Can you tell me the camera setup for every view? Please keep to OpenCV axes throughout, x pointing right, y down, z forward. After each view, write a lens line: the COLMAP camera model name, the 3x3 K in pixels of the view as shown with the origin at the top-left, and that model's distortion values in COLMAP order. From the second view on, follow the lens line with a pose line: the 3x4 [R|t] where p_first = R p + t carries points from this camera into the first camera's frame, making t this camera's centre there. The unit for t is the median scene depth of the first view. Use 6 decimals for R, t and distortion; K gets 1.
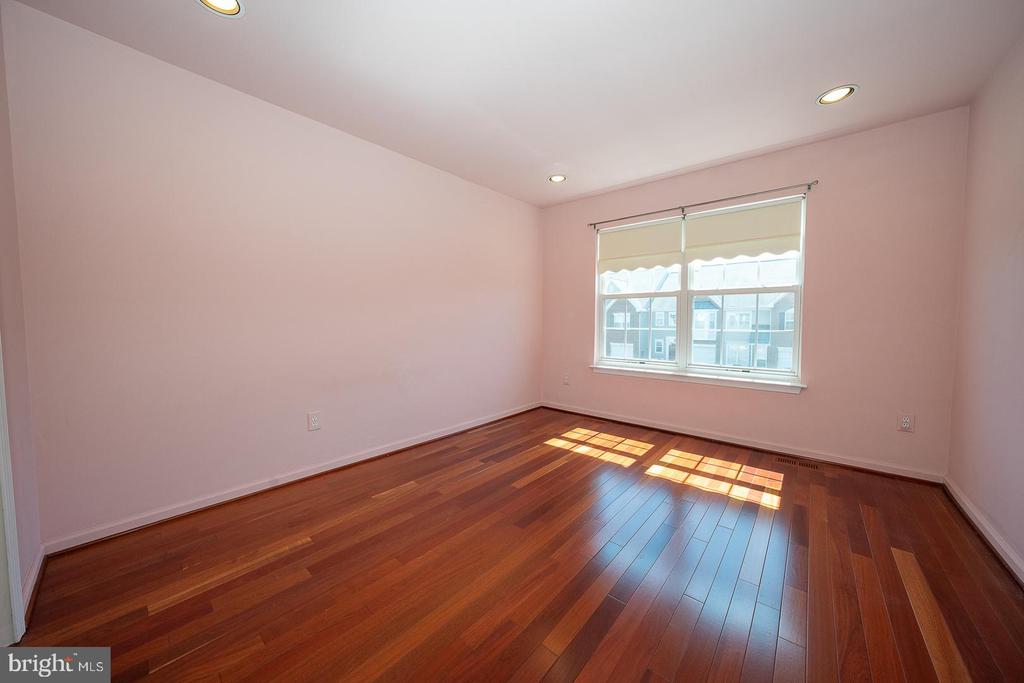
lens RADIAL K [[351.5, 0, 509.8], [0, 351.5, 337.2], [0, 0, 1]] dist [-0.013702, 0.002230]
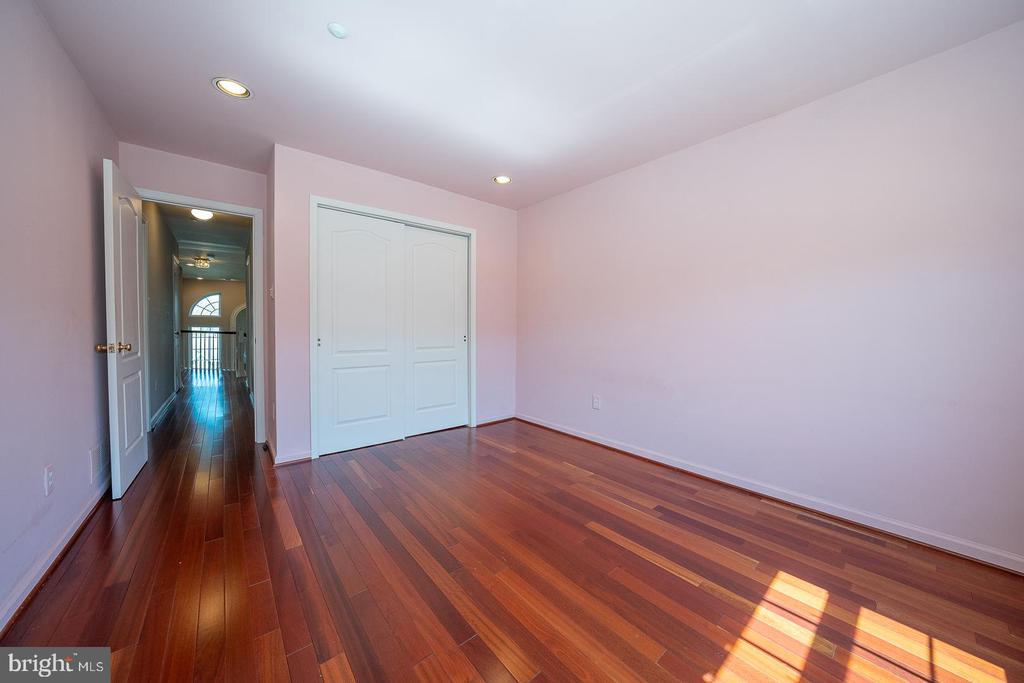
lens RADIAL K [[351.5, 0, 510.4], [0, 351.5, 337.6], [0, 0, 1]] dist [-0.013702, 0.002230]
pose [[-0.157288, 0.026148, -0.987207, 0.715580], [-0.051723, 0.998059, 0.034677, -0.034230], [0.986197, 0.056516, -0.155630, 0.756651]]
